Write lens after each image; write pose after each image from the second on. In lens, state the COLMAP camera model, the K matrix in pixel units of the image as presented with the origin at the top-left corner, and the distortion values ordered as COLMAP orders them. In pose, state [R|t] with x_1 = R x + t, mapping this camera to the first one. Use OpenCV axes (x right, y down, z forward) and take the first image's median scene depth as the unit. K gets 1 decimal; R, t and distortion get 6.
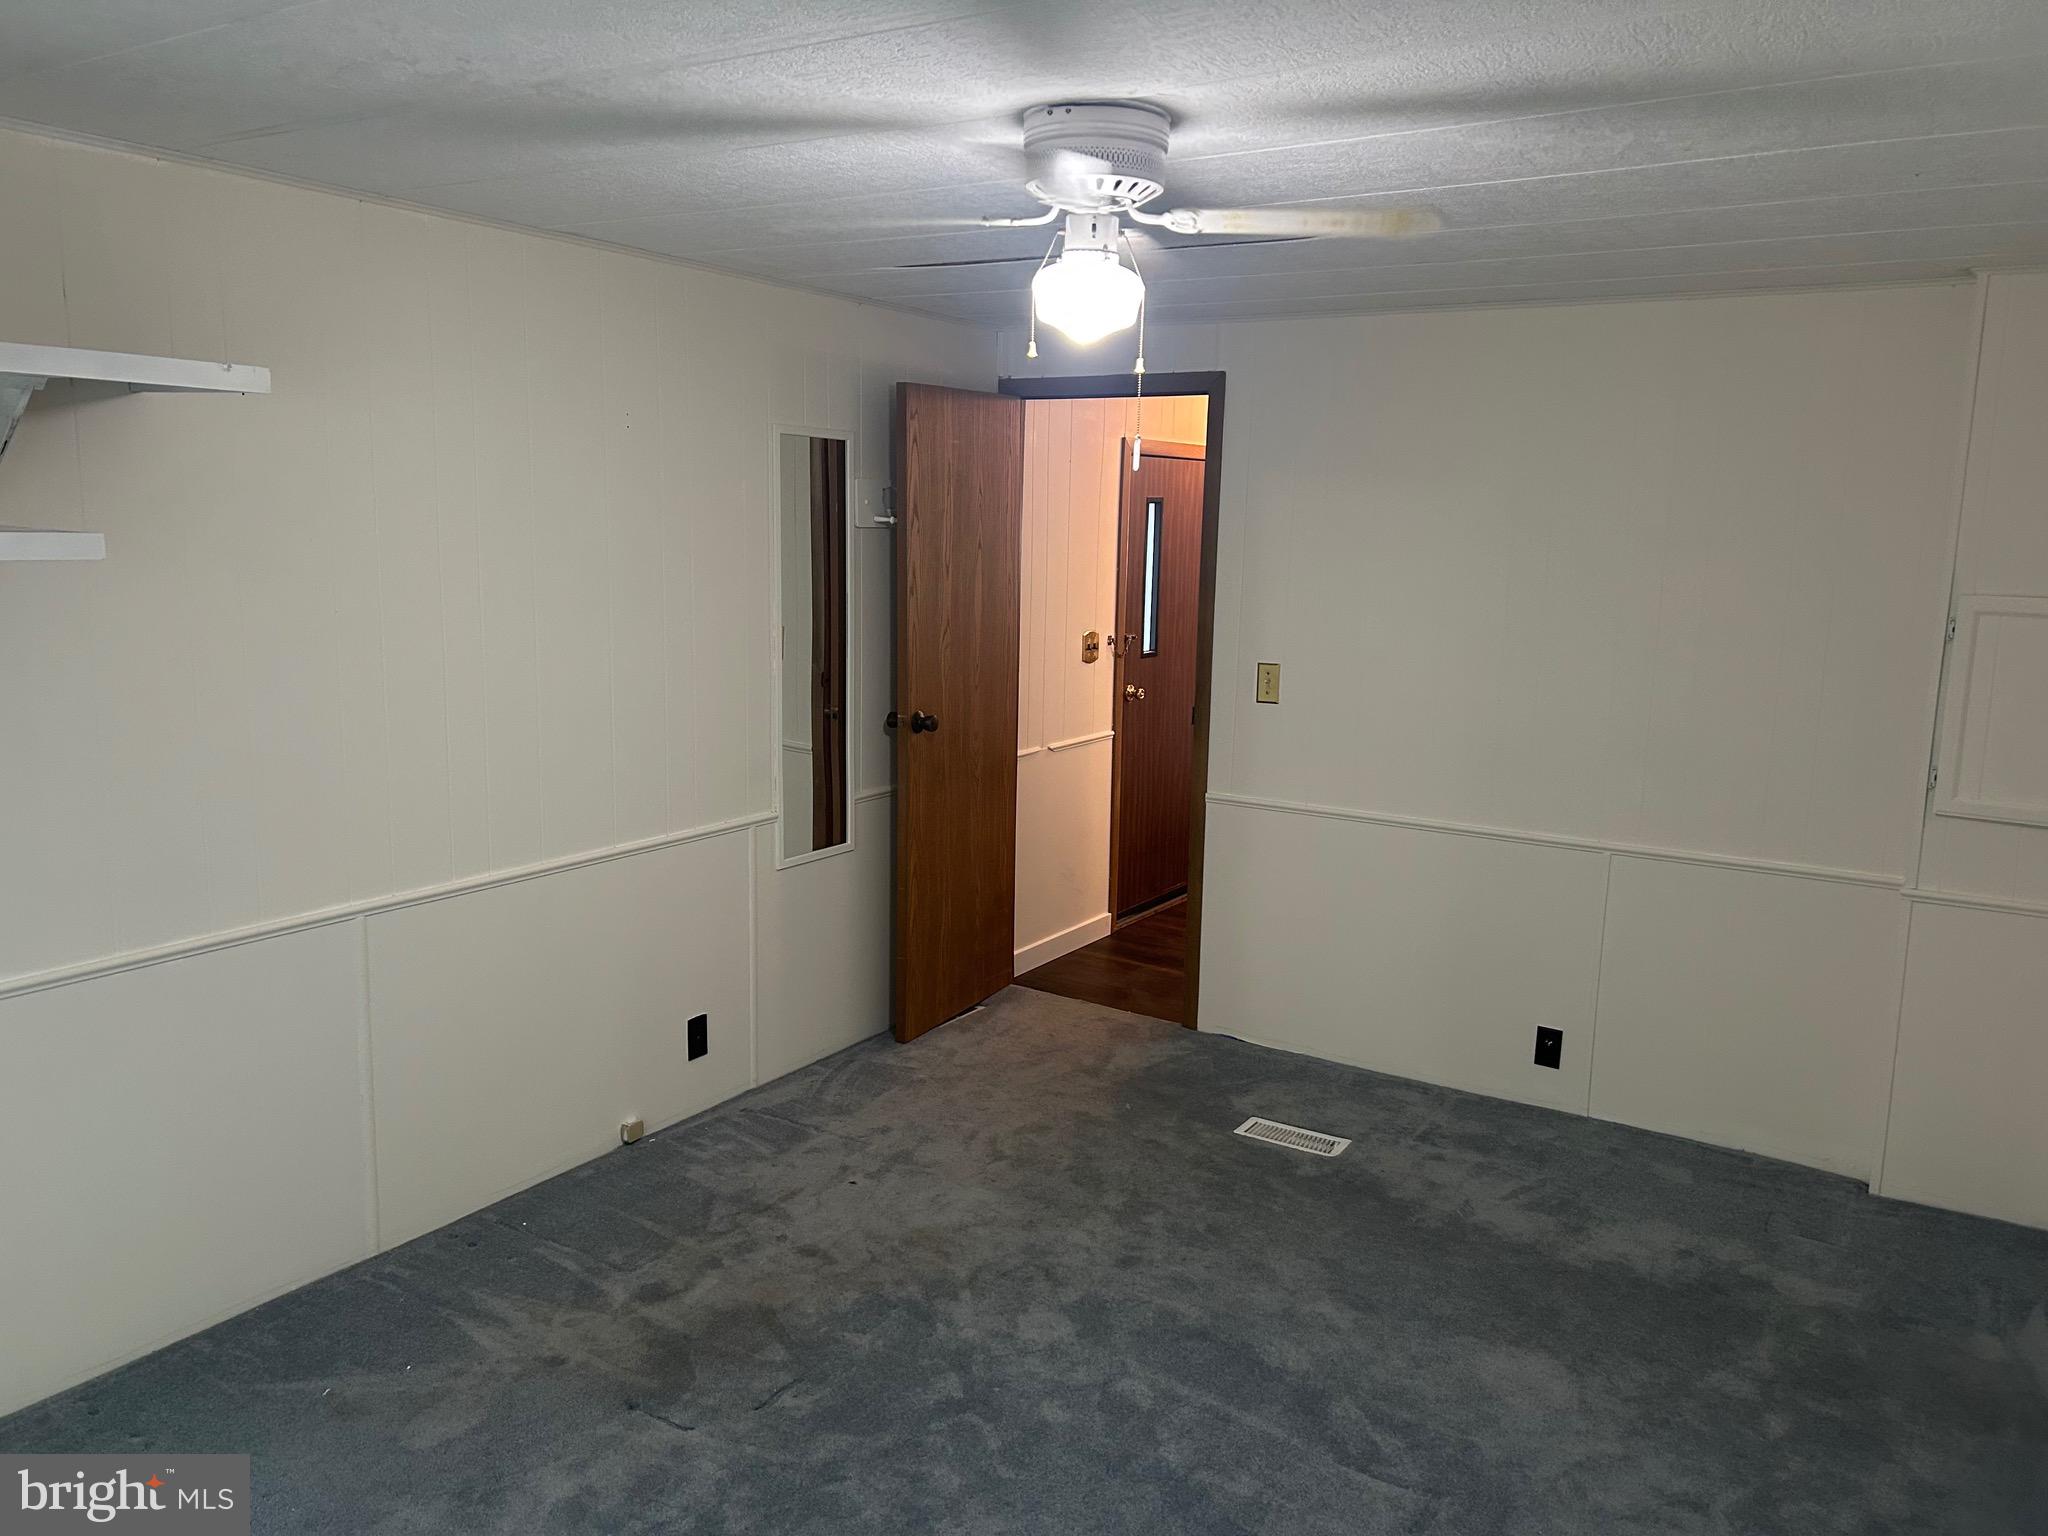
lens RADIAL K [[1543.1, 0, 1029.5], [0, 1543.1, 771.5], [0, 0, 1]] dist [0.056784, -0.057762]
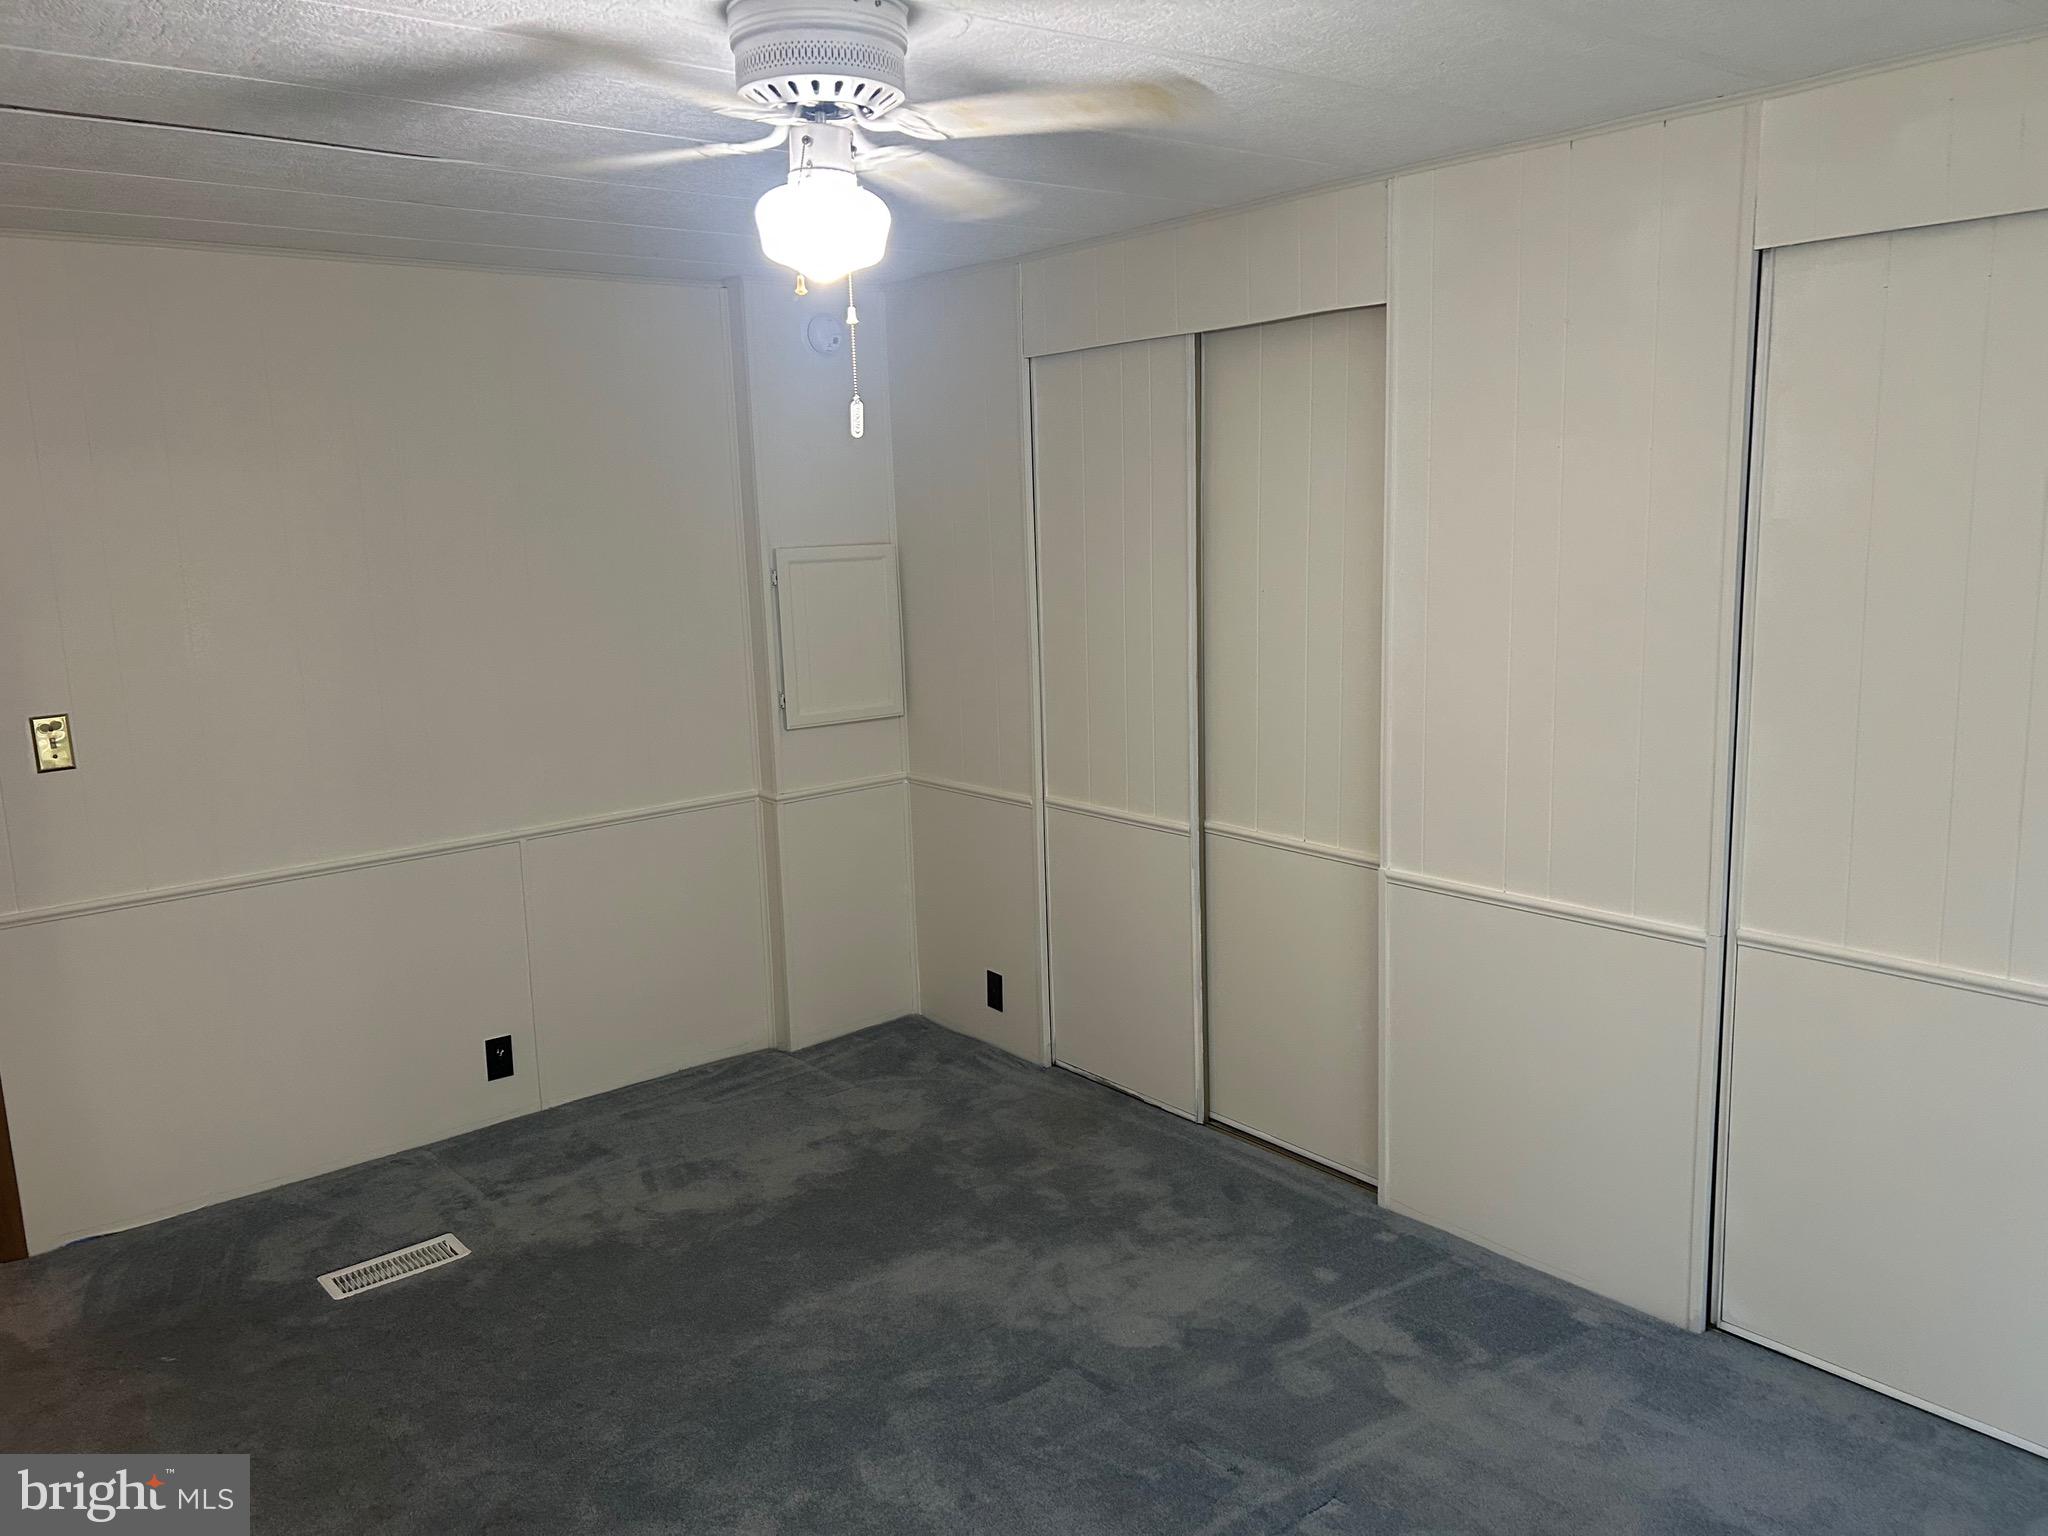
lens RADIAL K [[1543.1, 0, 1022.0], [0, 1543.1, 768.7], [0, 0, 1]] dist [0.056784, -0.057762]
pose [[0.303414, -0.198151, 0.932028, -0.455027], [0.192824, 0.970670, 0.143594, -0.074283], [-0.933145, 0.136148, 0.332723, 0.396299]]
